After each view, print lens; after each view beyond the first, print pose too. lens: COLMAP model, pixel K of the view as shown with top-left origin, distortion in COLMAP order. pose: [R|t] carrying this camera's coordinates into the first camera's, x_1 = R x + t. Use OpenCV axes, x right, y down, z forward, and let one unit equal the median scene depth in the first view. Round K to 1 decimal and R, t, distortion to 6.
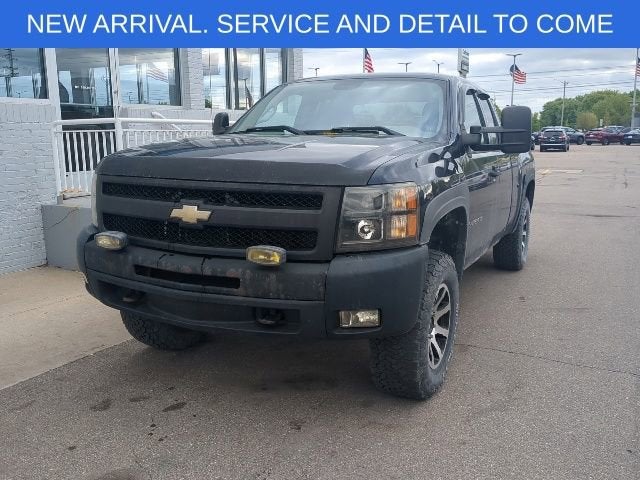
lens RADIAL K [[593.3, 0, 320.0], [0, 593.3, 238.5], [0, 0, 1]] dist [0.035004, 0.000000]
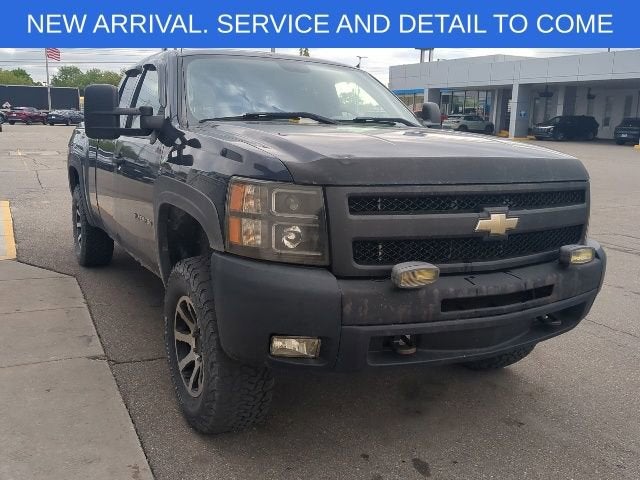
lens RADIAL K [[593.3, 0, 322.3], [0, 593.3, 239.6], [0, 0, 1]] dist [0.035004, 0.000000]
pose [[0.576884, -0.141818, 0.804420, -0.829047], [0.112854, 0.989206, 0.093464, -0.099968], [-0.808992, 0.036864, 0.586662, 0.559423]]
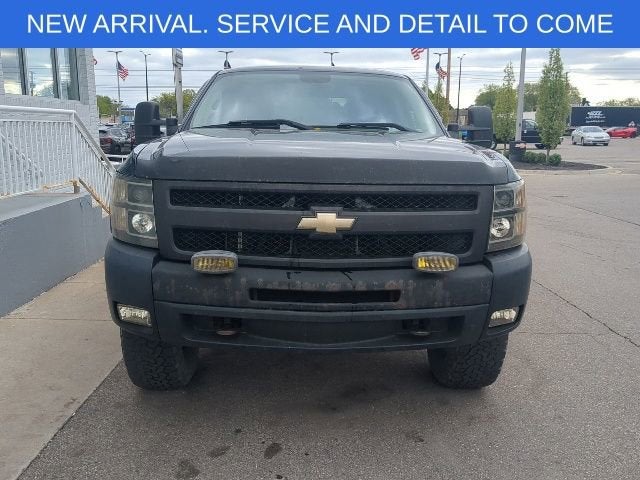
lens RADIAL K [[593.3, 0, 322.1], [0, 593.3, 241.7], [0, 0, 1]] dist [0.035004, 0.000000]
pose [[0.881863, -0.076344, 0.465285, -0.496459], [0.069055, 0.997076, 0.032719, -0.033582], [-0.466422, 0.003276, 0.884556, 0.191942]]
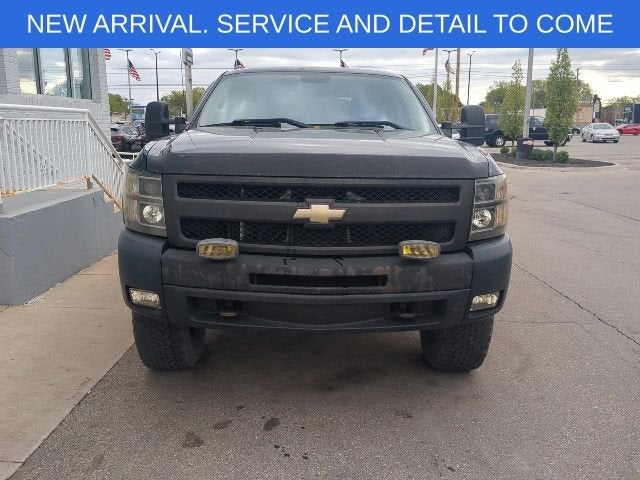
lens RADIAL K [[593.3, 0, 321.1], [0, 593.3, 237.6], [0, 0, 1]] dist [0.035004, 0.000000]
pose [[0.890011, -0.074011, 0.449893, -0.509177], [0.068110, 0.997247, 0.029315, -0.024137], [-0.450824, 0.004551, 0.892601, 0.126792]]
